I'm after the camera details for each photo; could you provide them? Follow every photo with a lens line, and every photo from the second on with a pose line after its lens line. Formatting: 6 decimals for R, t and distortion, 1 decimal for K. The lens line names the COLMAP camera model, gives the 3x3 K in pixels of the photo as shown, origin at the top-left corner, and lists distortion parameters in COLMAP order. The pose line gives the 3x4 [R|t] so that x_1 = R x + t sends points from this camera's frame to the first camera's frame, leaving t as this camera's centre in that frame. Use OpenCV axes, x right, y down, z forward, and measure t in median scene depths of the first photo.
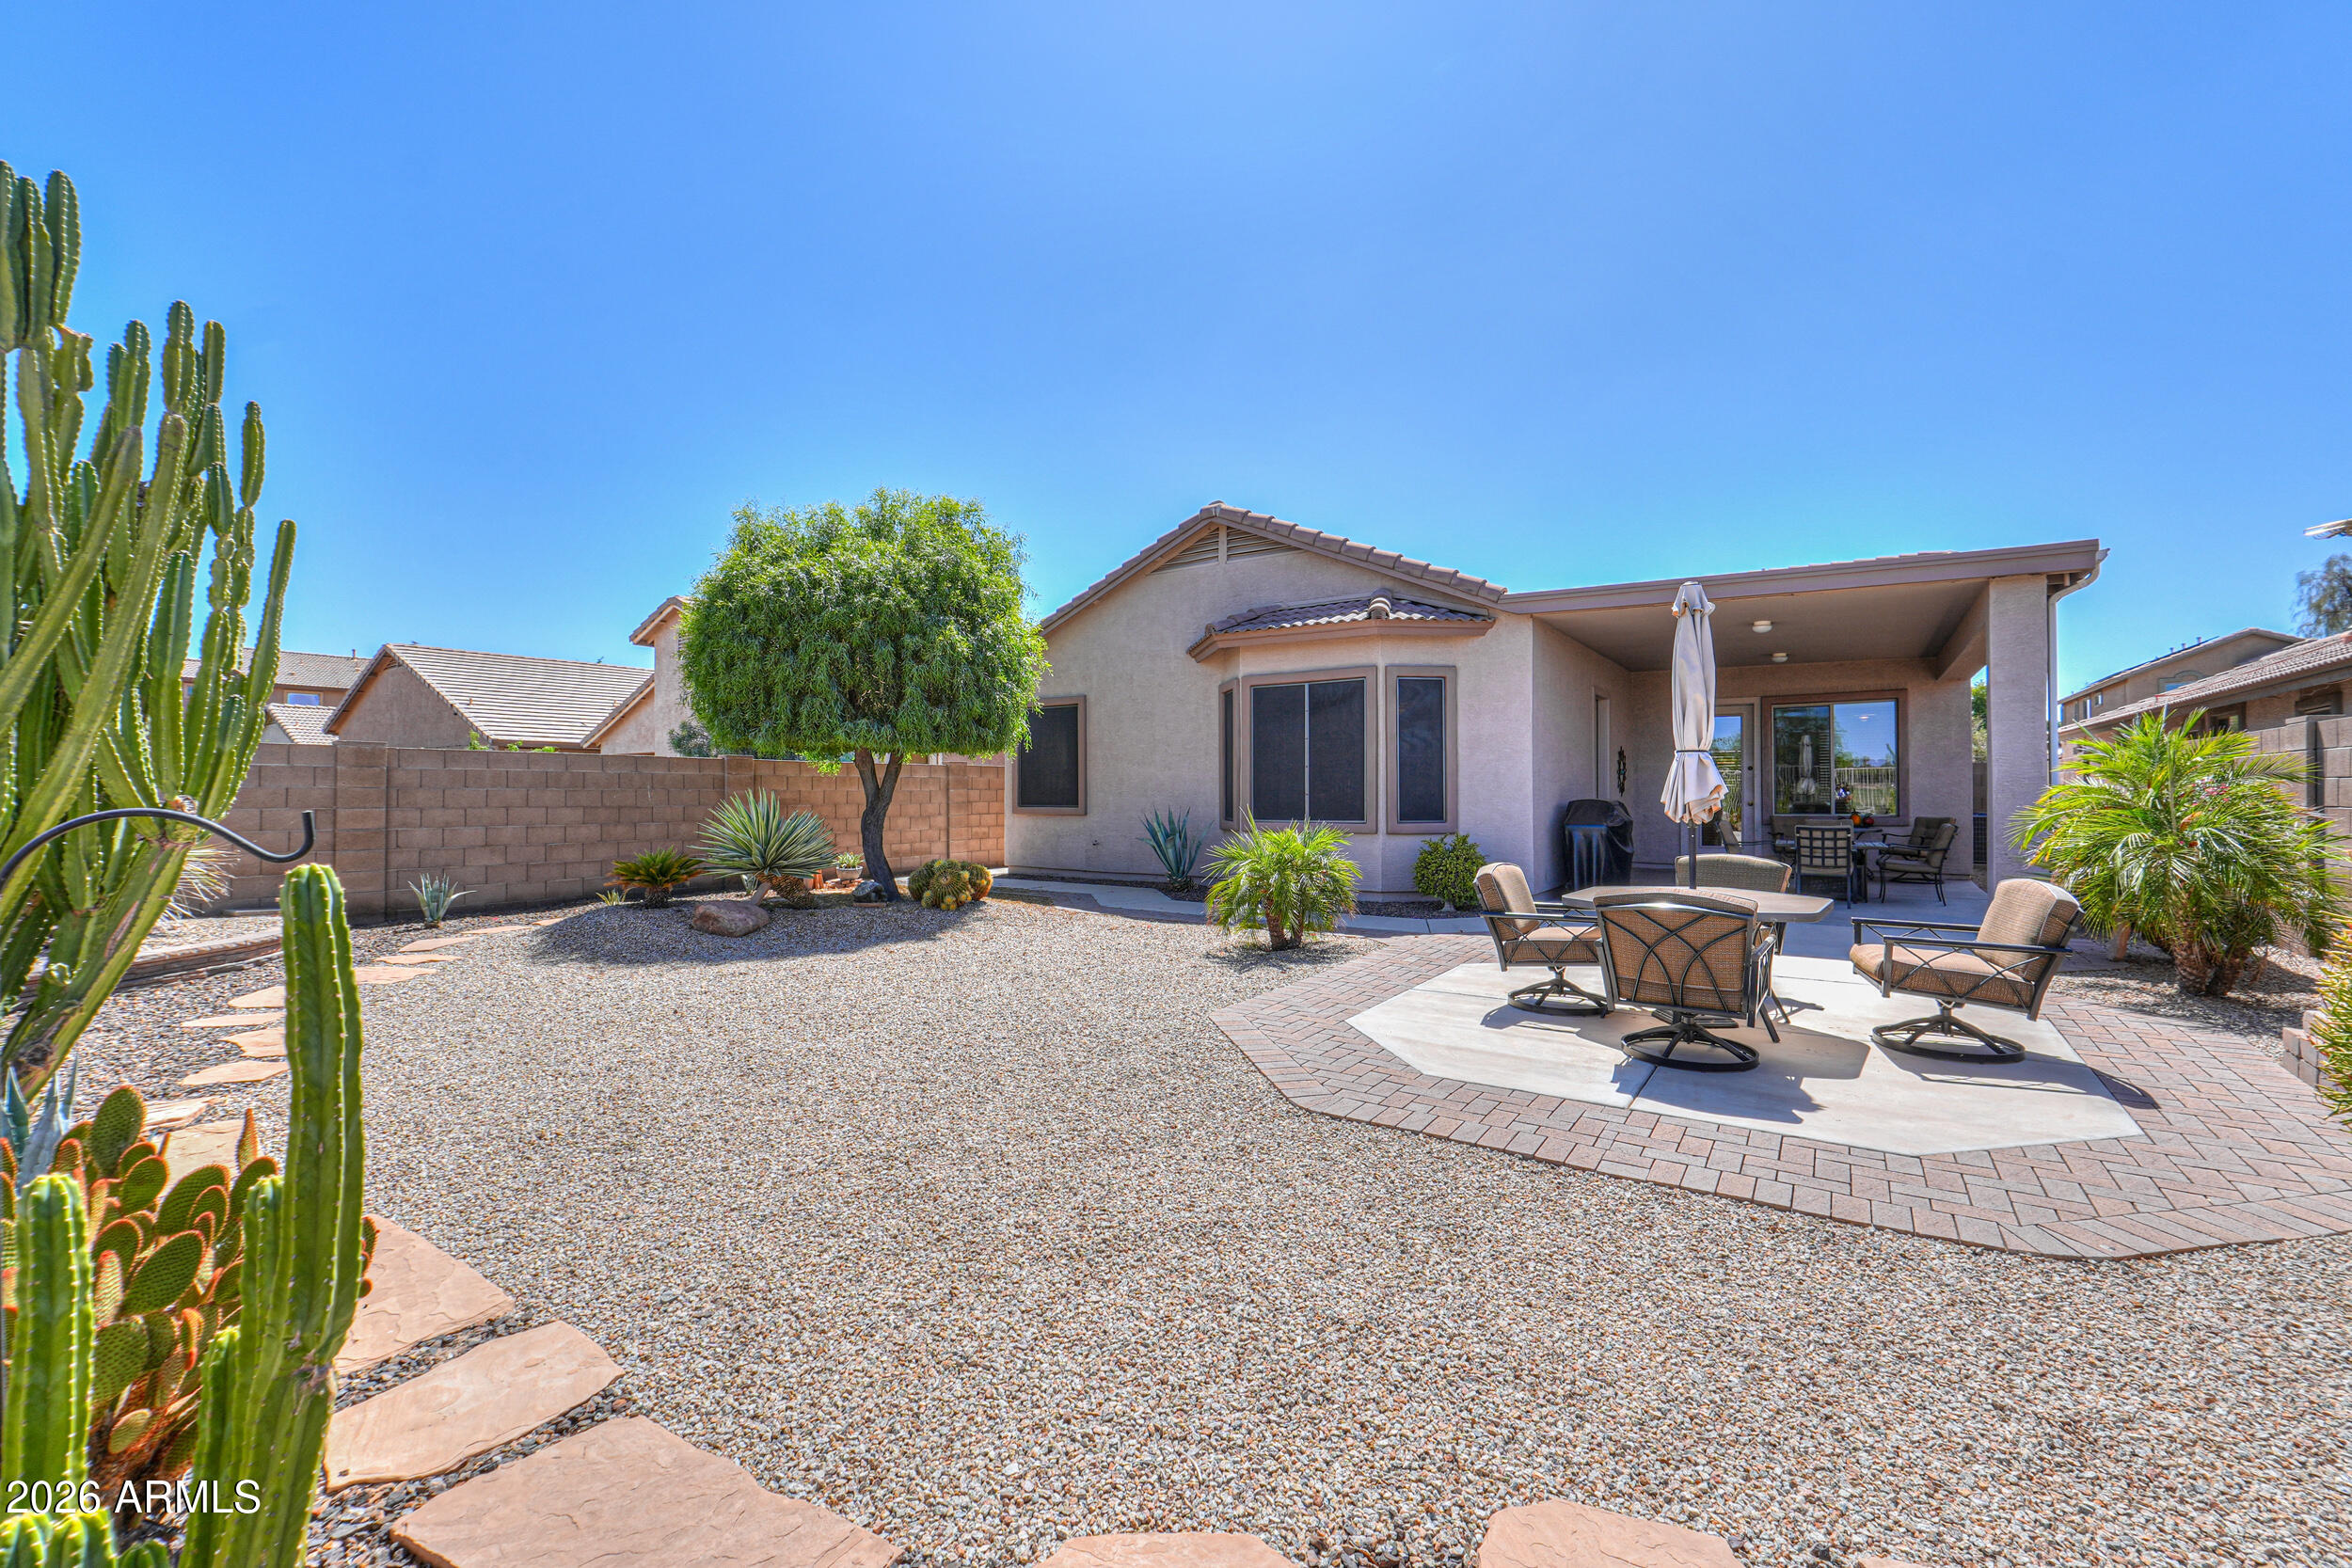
lens RADIAL K [[998.9, 0, 1173.8], [0, 998.9, 780.4], [0, 0, 1]] dist [-0.002379, -0.000479]
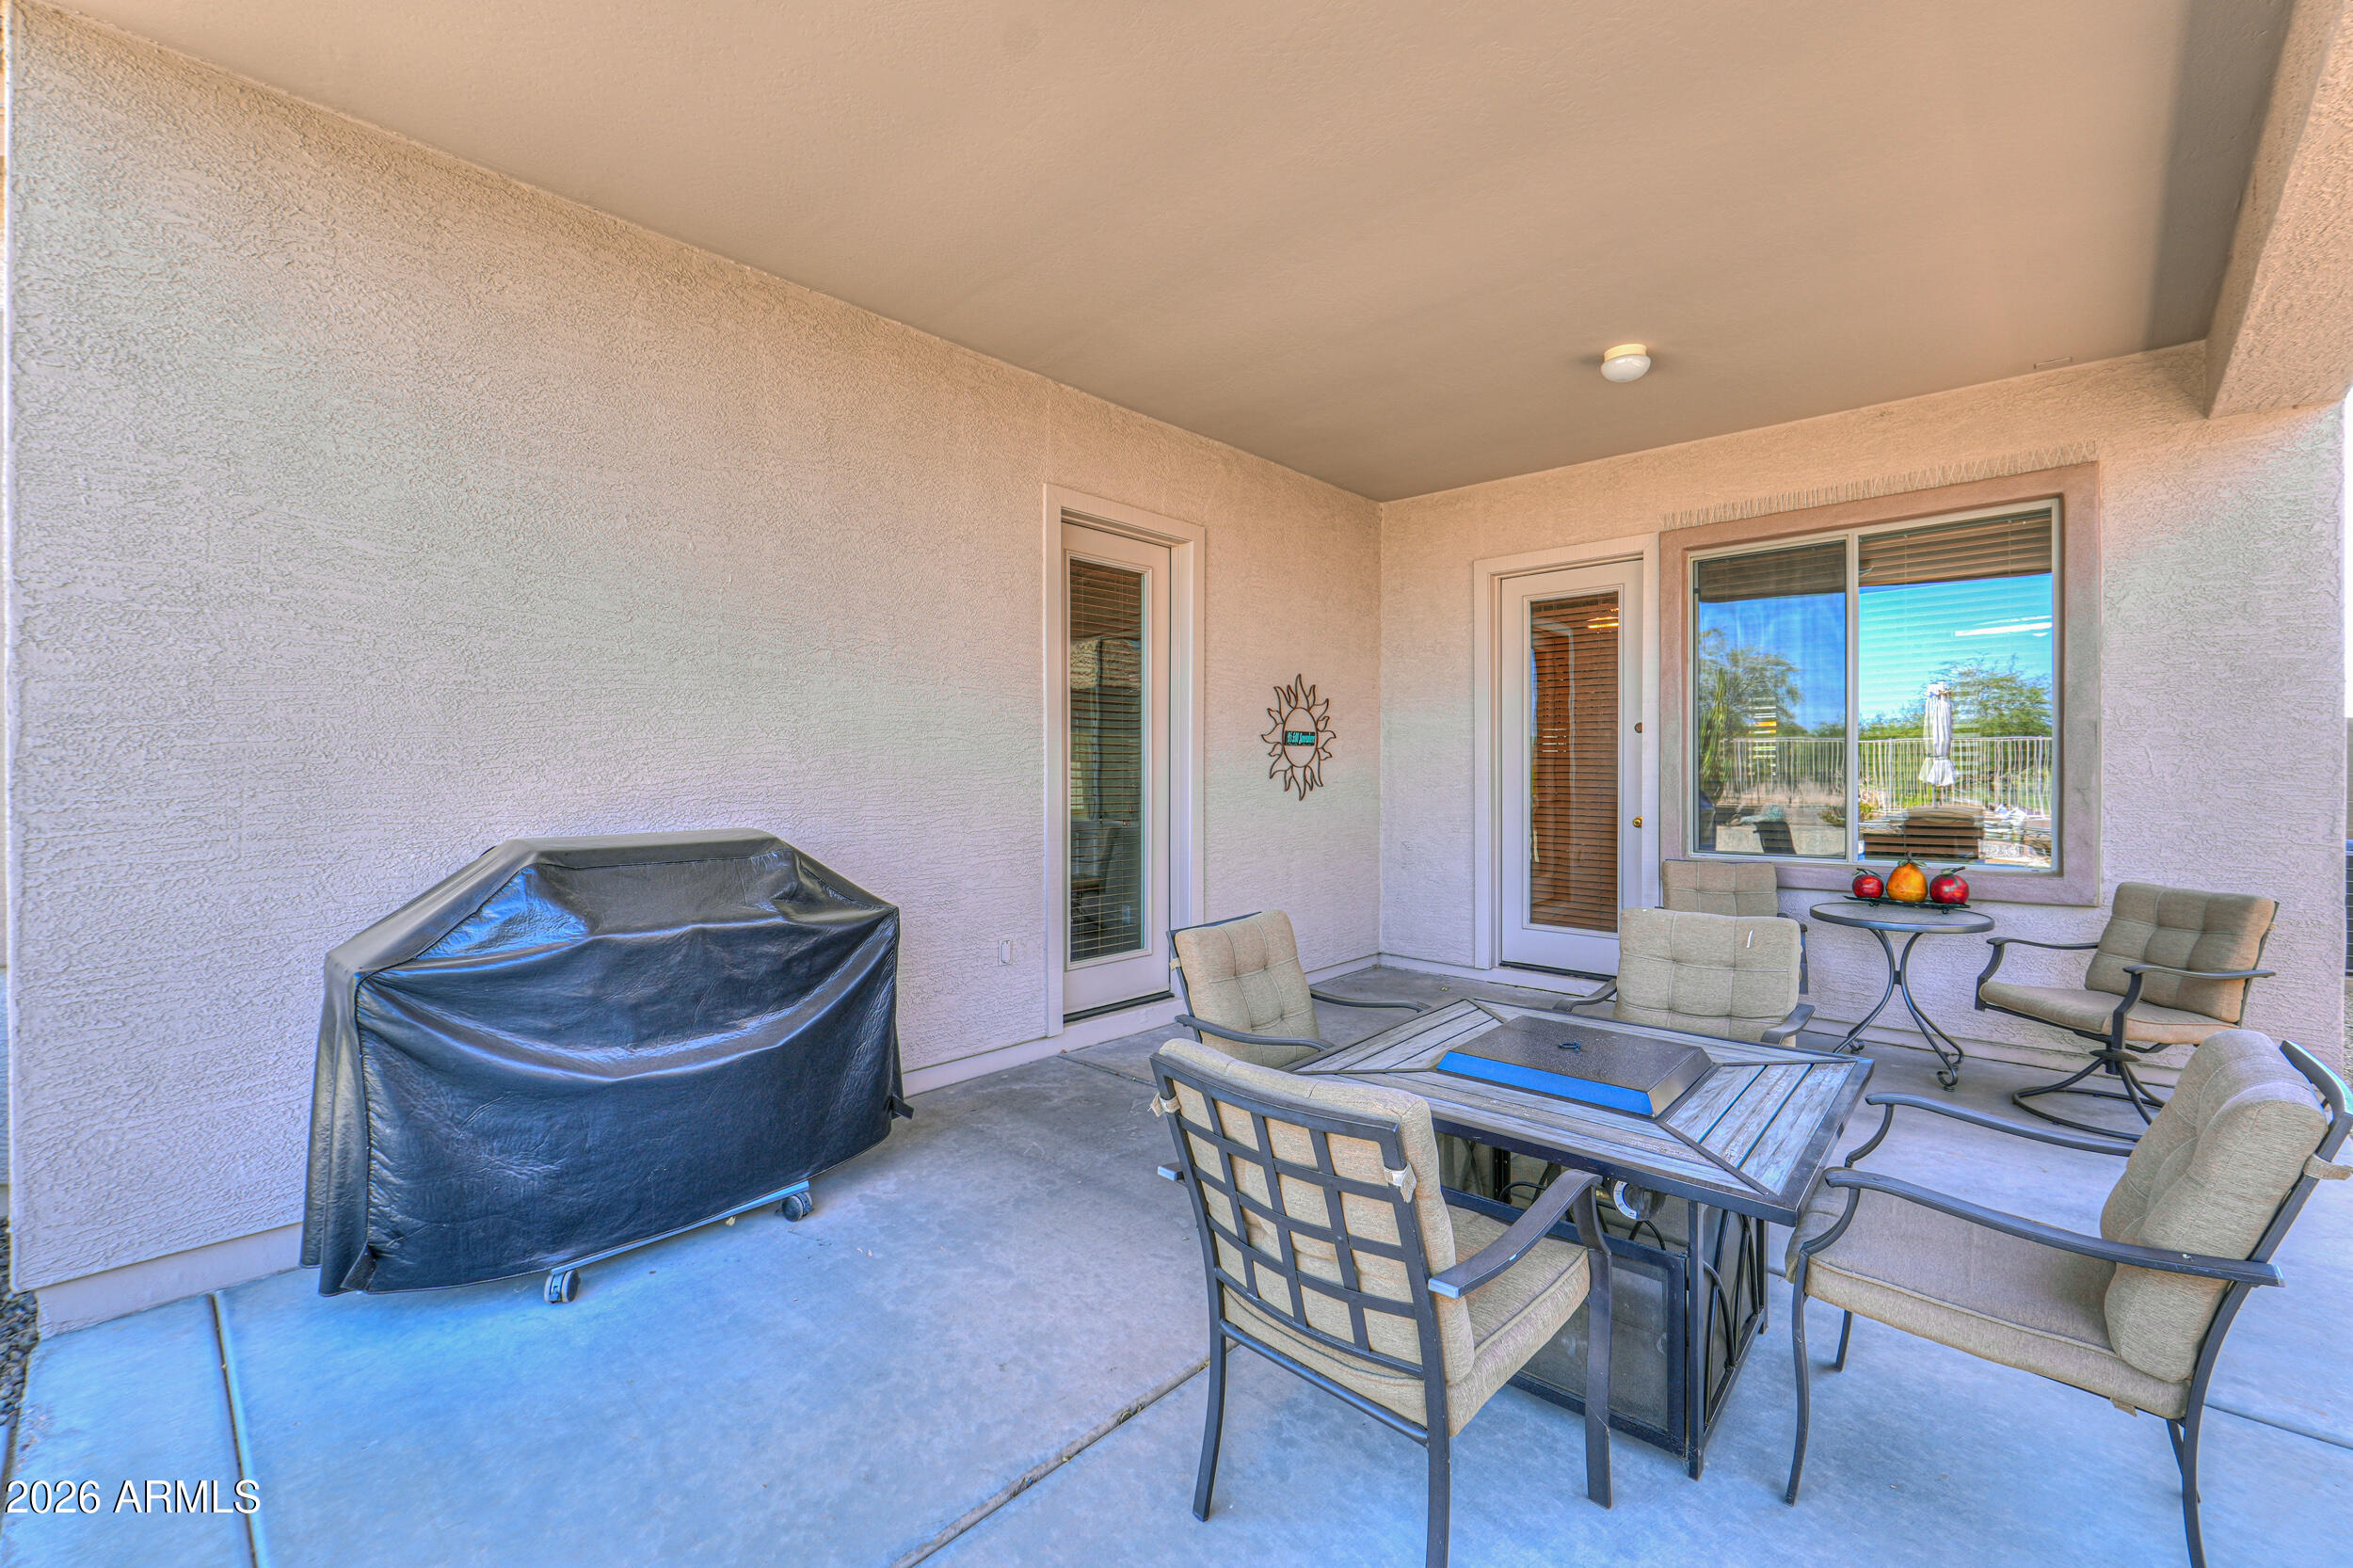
lens RADIAL K [[999.4, 0, 1174.3], [0, 999.4, 780.4], [0, 0, 1]] dist [-0.002379, -0.000479]
pose [[0.987917, 0.004882, -0.154908, 0.502799], [-0.001459, 0.999752, 0.022207, -0.000513], [0.154978, -0.021712, 0.987679, 0.651563]]
